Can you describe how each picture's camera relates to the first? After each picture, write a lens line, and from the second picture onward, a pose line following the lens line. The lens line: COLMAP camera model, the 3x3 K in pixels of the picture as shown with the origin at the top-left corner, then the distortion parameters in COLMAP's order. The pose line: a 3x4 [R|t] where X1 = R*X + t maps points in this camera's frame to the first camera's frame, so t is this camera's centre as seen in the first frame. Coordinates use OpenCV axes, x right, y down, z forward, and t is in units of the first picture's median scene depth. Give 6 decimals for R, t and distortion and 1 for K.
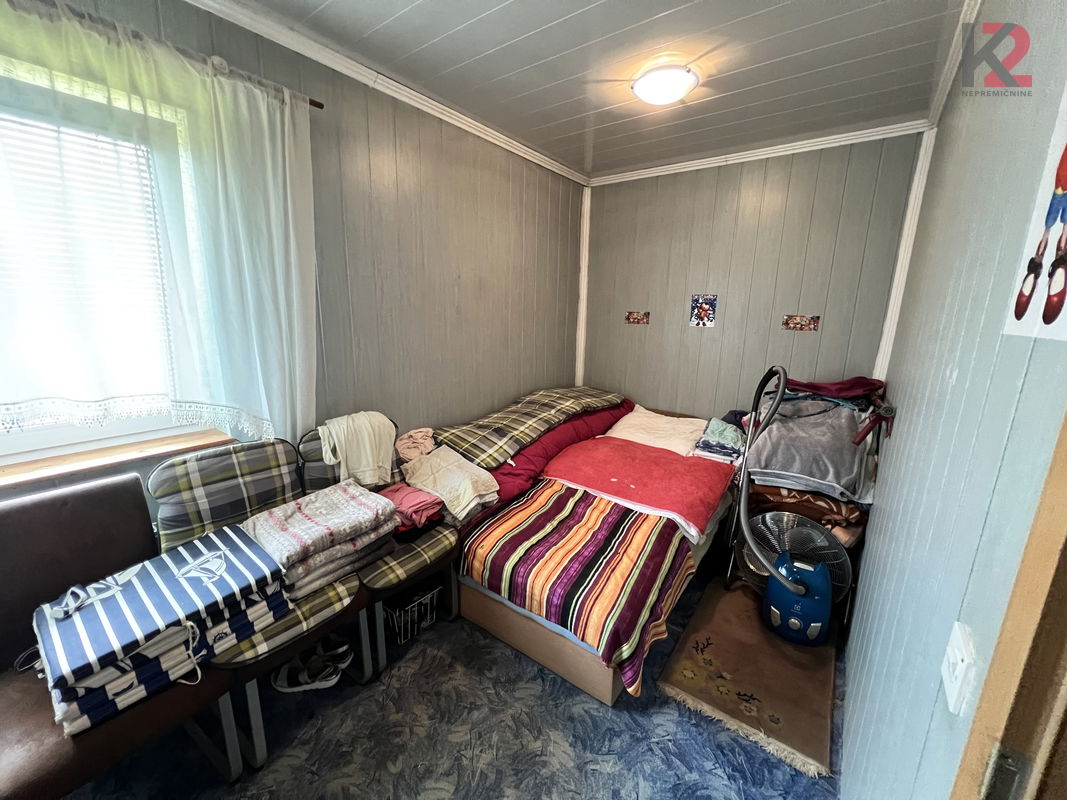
lens RADIAL K [[428.2, 0, 533.2], [0, 428.2, 398.1], [0, 0, 1]] dist [-0.000426, -0.000465]
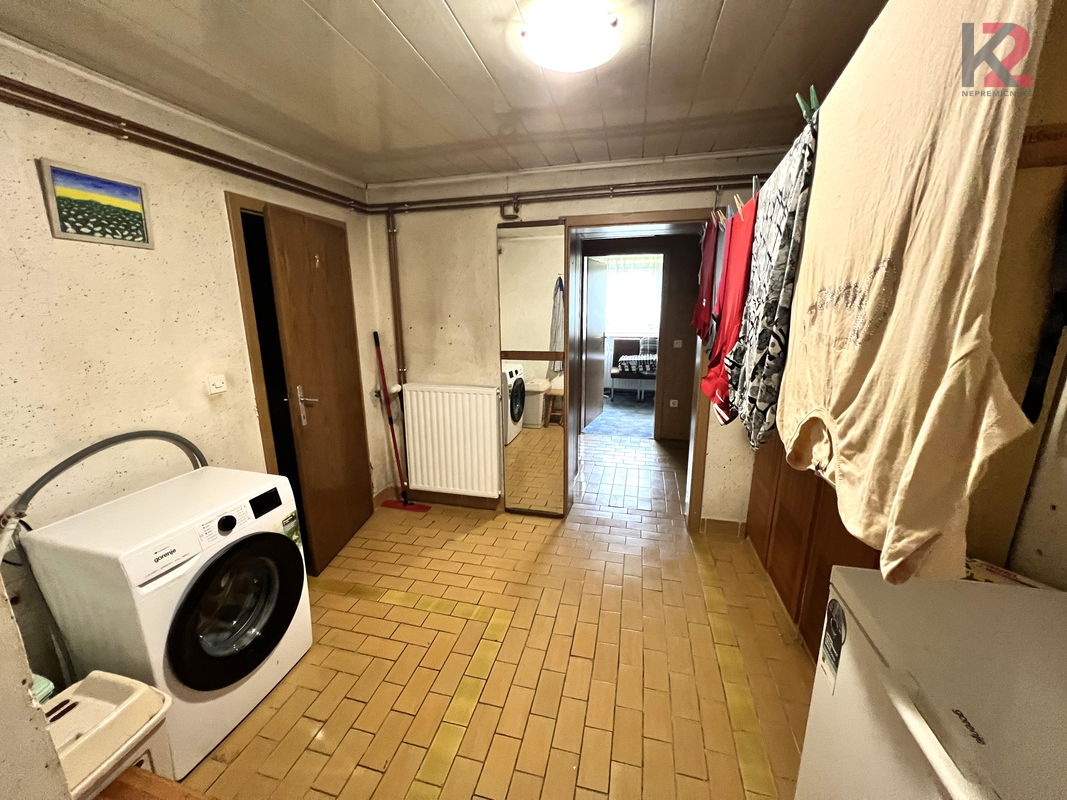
lens RADIAL K [[428.2, 0, 530.3], [0, 428.2, 404.1], [0, 0, 1]] dist [-0.000426, -0.000465]
pose [[0.401135, 0.194664, -0.895096, 3.692700], [-0.189755, 0.973622, 0.126703, 0.624848], [0.896150, 0.119024, 0.427492, -2.518905]]
